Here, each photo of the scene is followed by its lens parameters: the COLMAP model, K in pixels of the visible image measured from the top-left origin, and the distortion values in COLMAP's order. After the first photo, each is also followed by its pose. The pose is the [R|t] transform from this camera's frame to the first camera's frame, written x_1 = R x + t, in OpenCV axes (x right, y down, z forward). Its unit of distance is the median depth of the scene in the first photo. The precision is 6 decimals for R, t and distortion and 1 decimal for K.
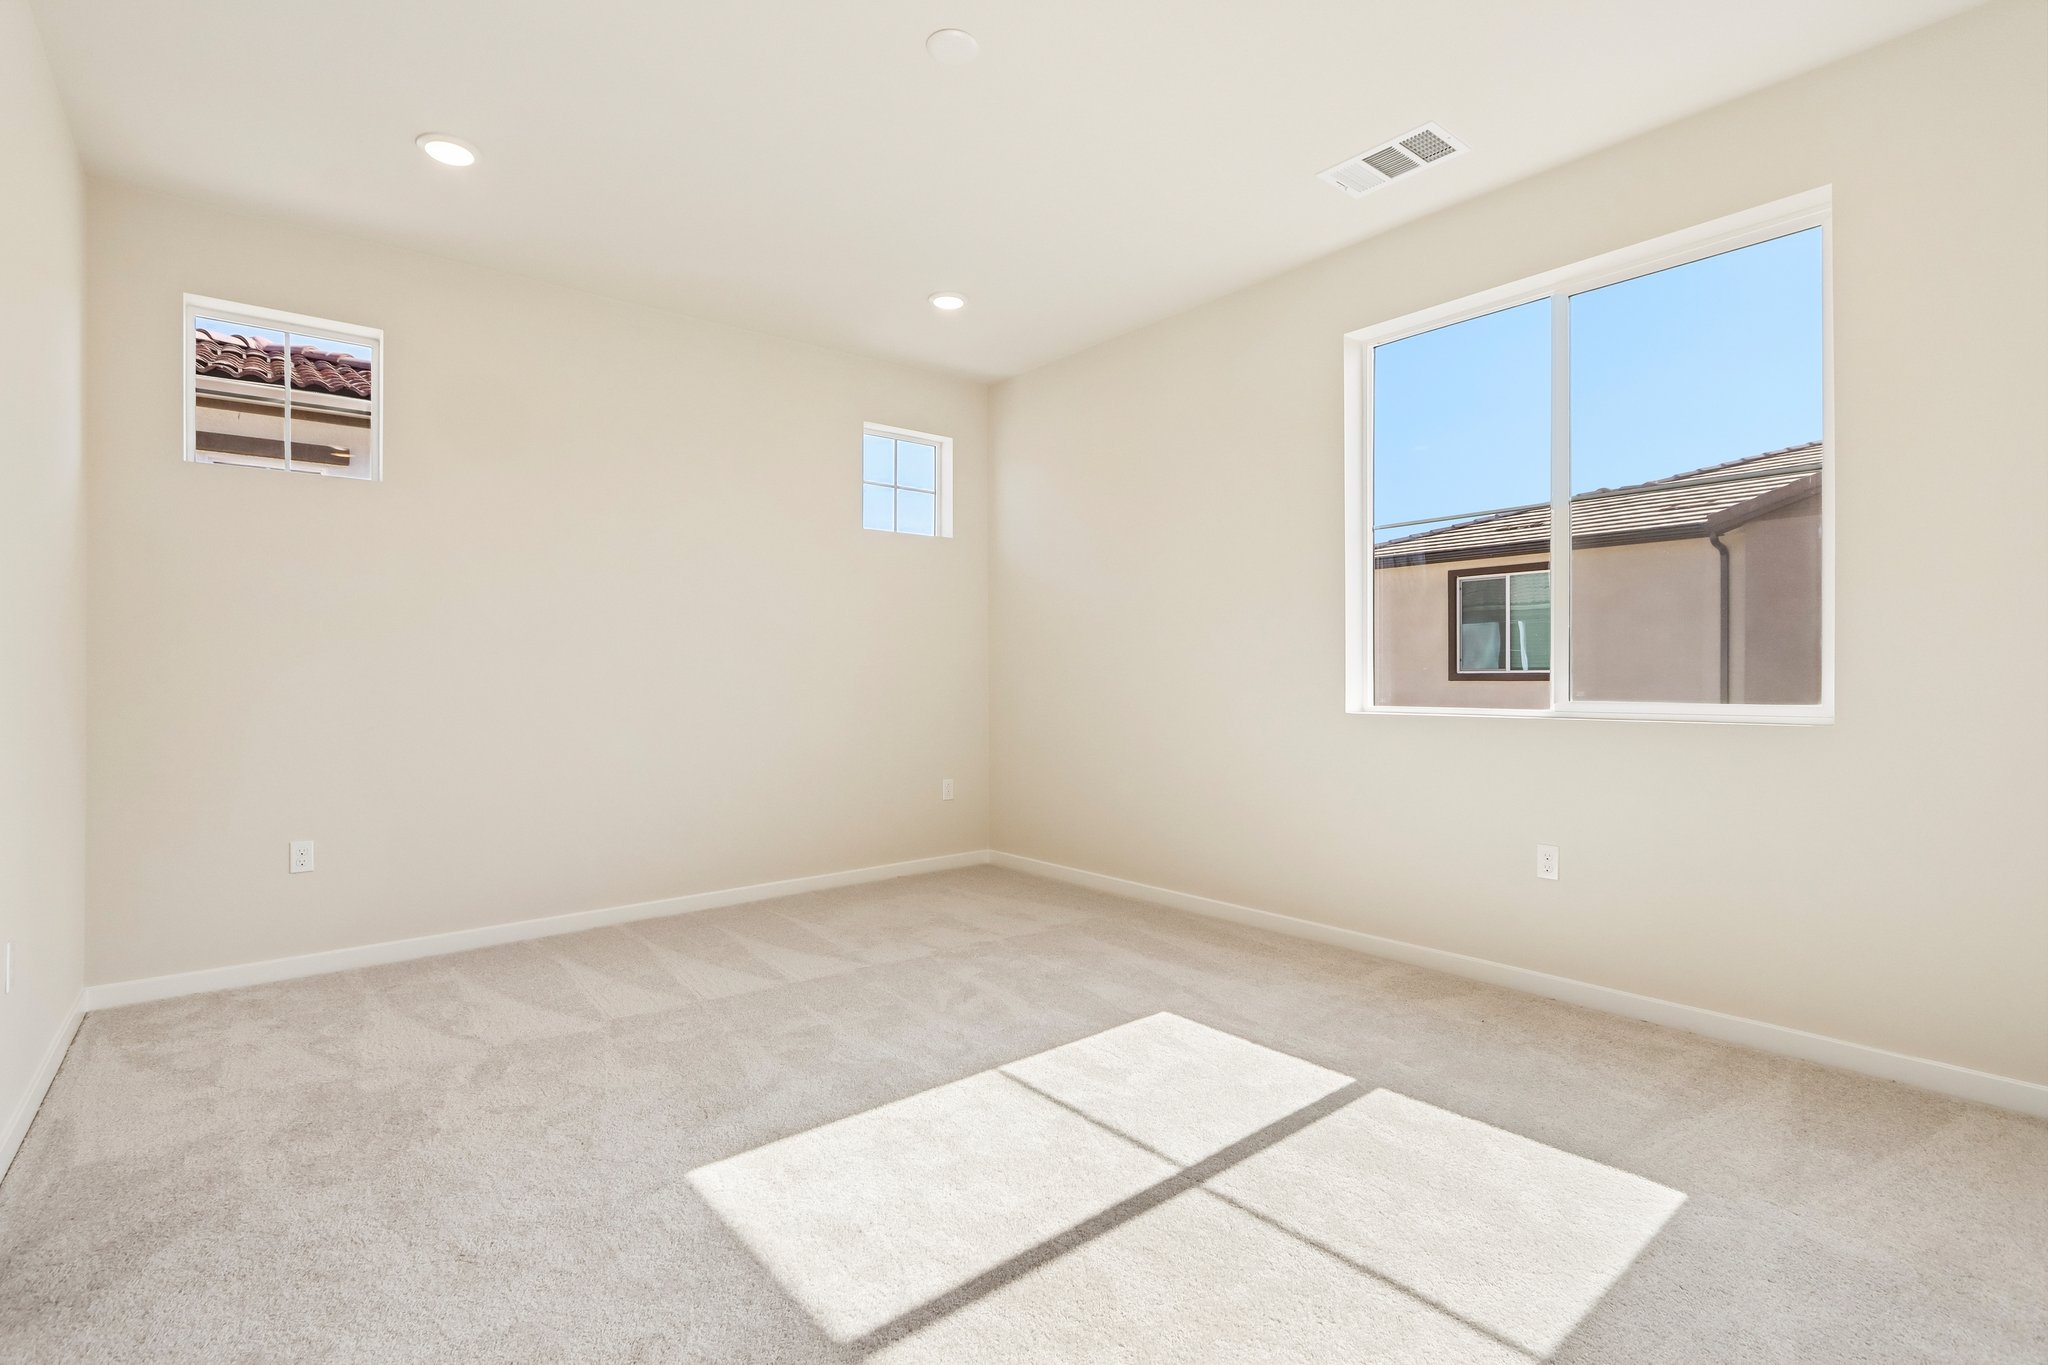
lens RADIAL K [[945.5, 0, 1010.5], [0, 945.5, 684.6], [0, 0, 1]] dist [-0.014154, 0.000192]
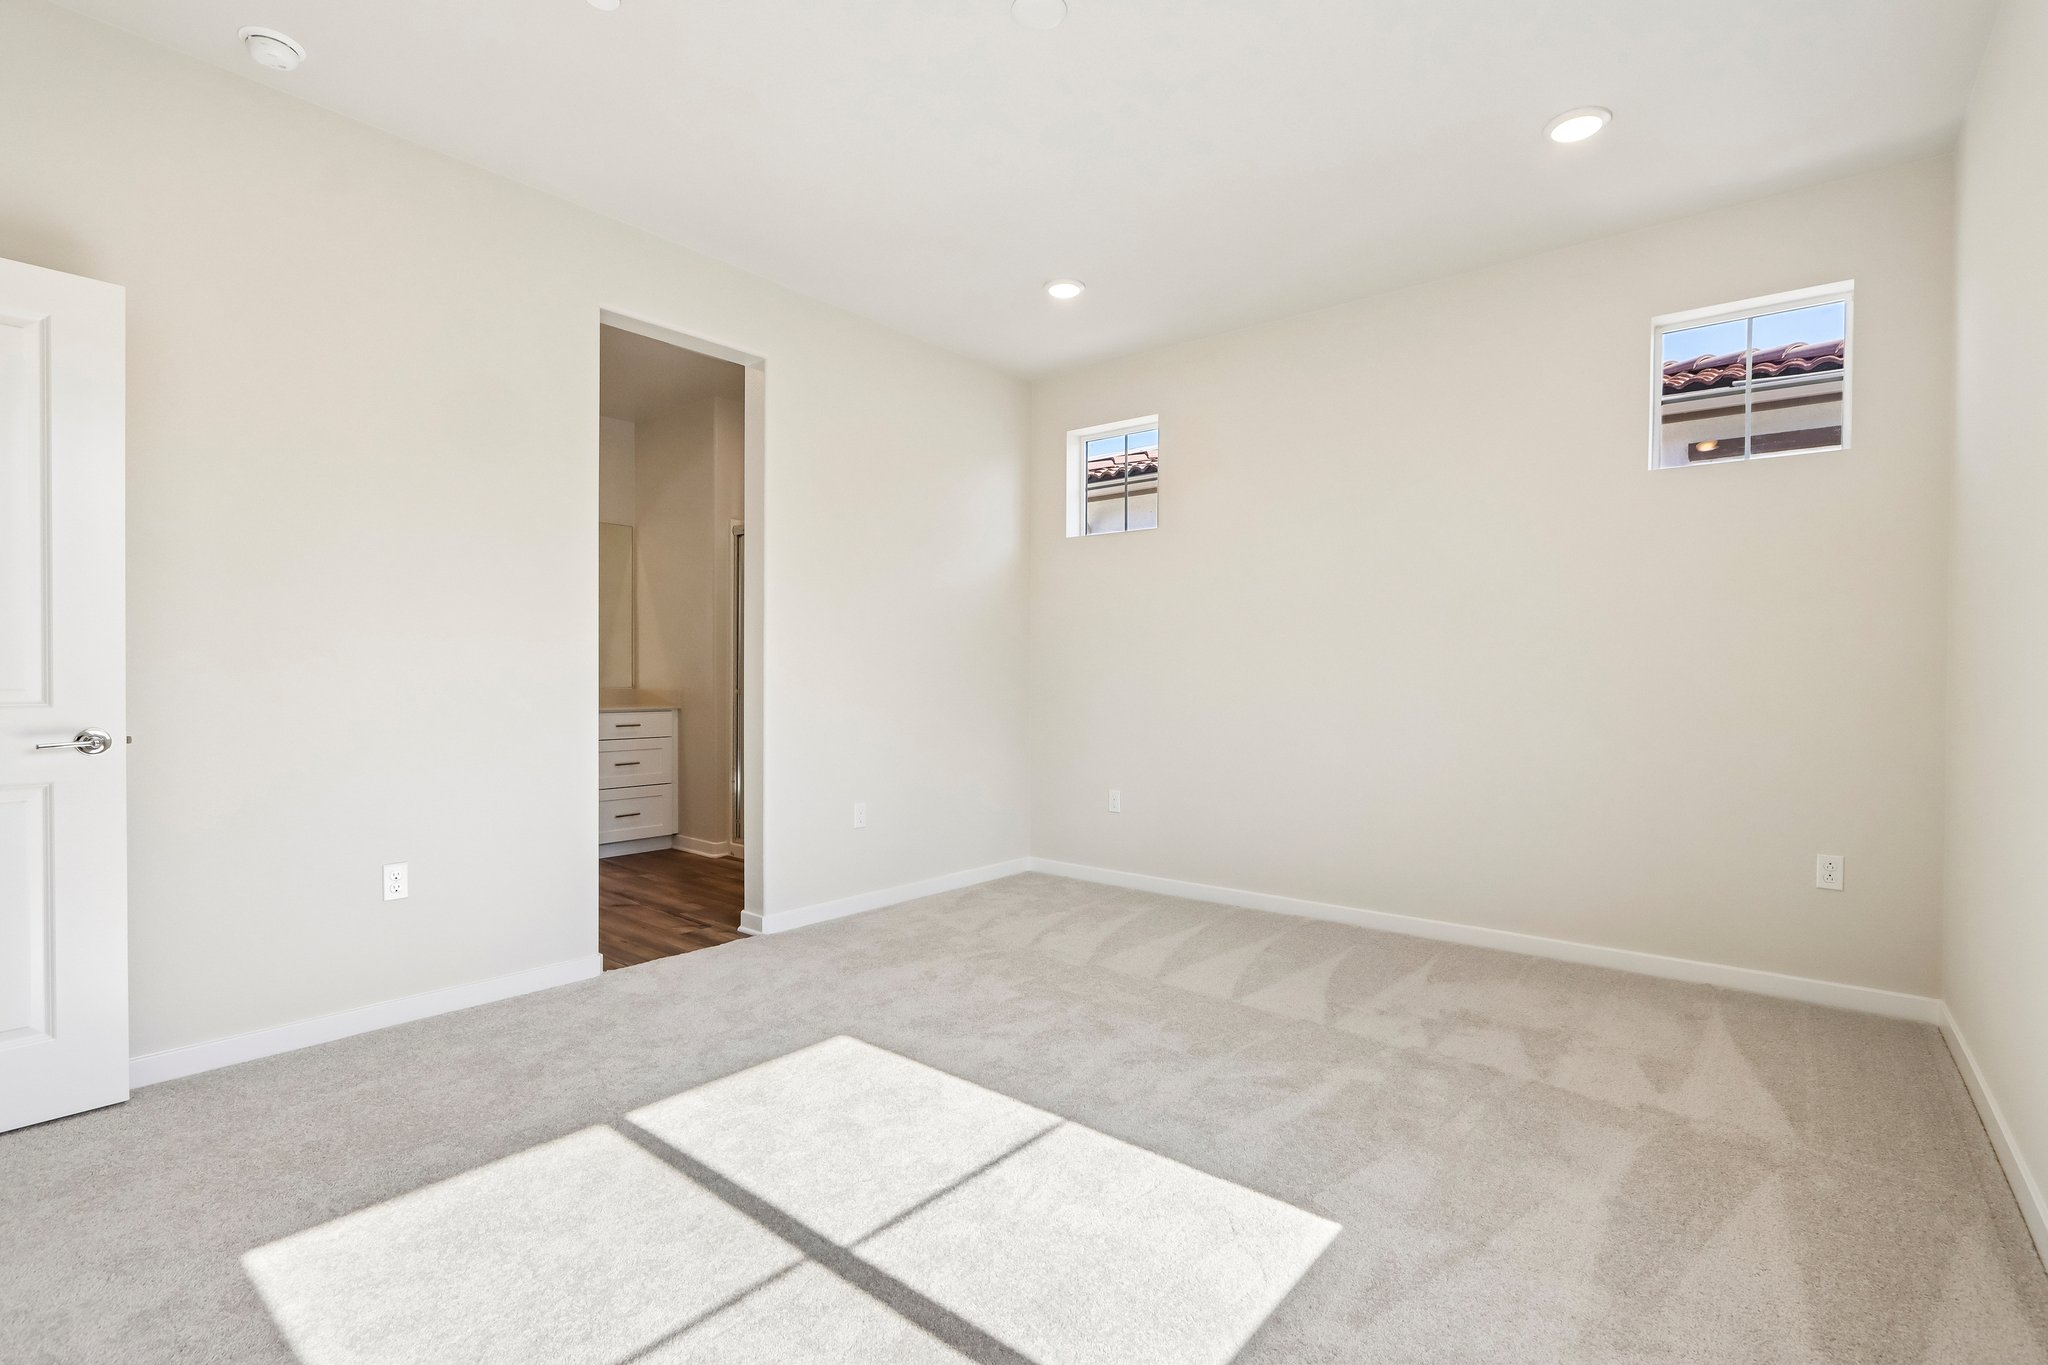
lens RADIAL K [[945.5, 0, 1018.9], [0, 945.5, 679.2], [0, 0, 1]] dist [-0.014154, 0.000192]
pose [[0.189383, 0.011723, -0.981833, 0.735767], [-0.013243, 0.999868, 0.009384, -0.015085], [0.981814, 0.011225, 0.189514, 0.683548]]
